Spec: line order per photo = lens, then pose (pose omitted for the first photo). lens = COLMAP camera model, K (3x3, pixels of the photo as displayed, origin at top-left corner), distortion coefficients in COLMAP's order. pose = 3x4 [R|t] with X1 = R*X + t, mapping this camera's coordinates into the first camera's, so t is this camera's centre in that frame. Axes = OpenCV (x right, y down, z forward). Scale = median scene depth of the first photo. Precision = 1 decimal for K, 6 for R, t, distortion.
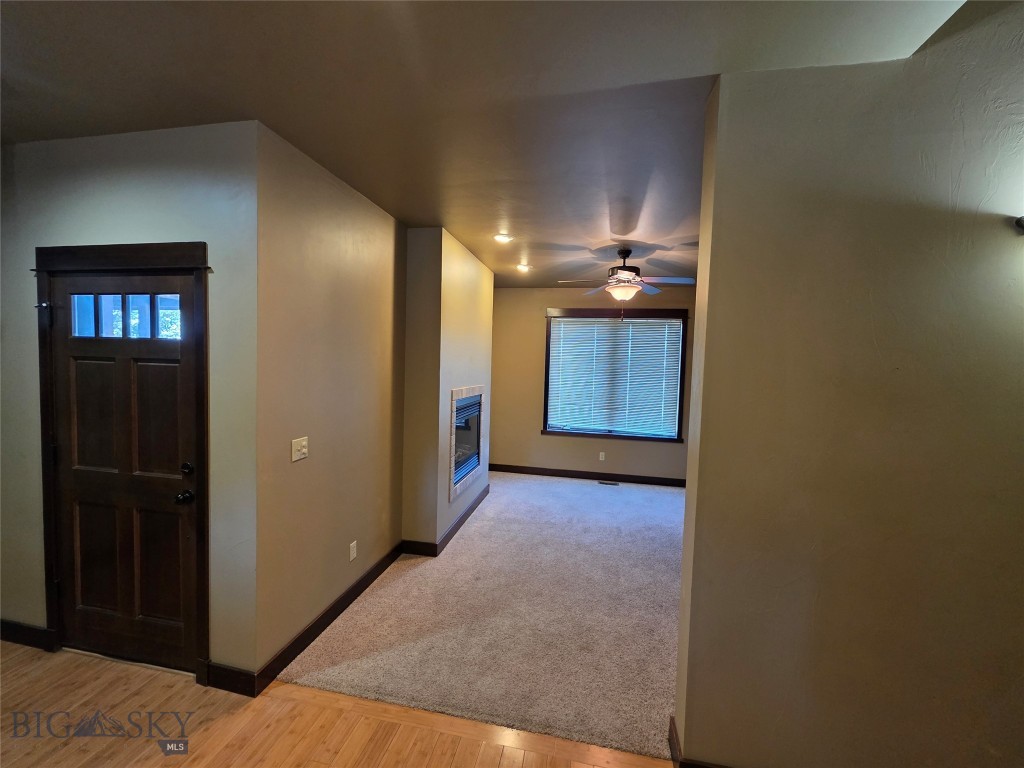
lens RADIAL K [[408.0, 0, 511.7], [0, 408.0, 382.9], [0, 0, 1]] dist [0.002737, 0.000120]
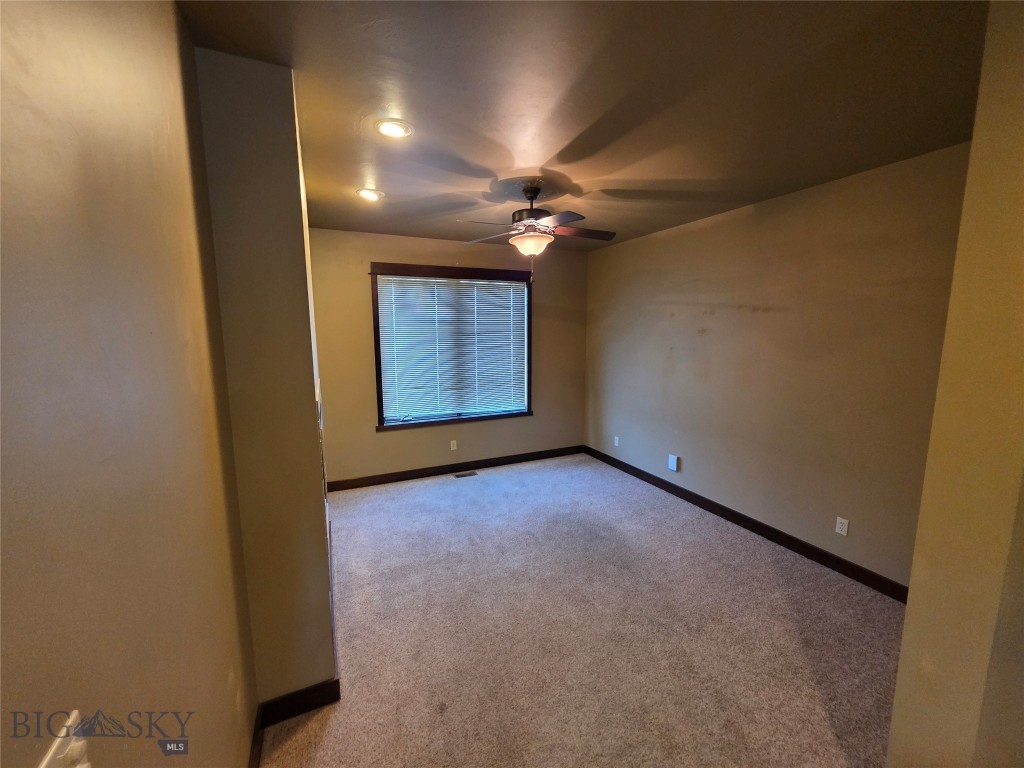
lens RADIAL K [[408.0, 0, 506.7], [0, 408.0, 384.9], [0, 0, 1]] dist [0.002737, 0.000120]
pose [[0.811198, -0.114065, 0.573539, -0.216769], [0.060143, 0.991864, 0.112196, -0.043284], [-0.581671, -0.056518, 0.811458, 0.345816]]
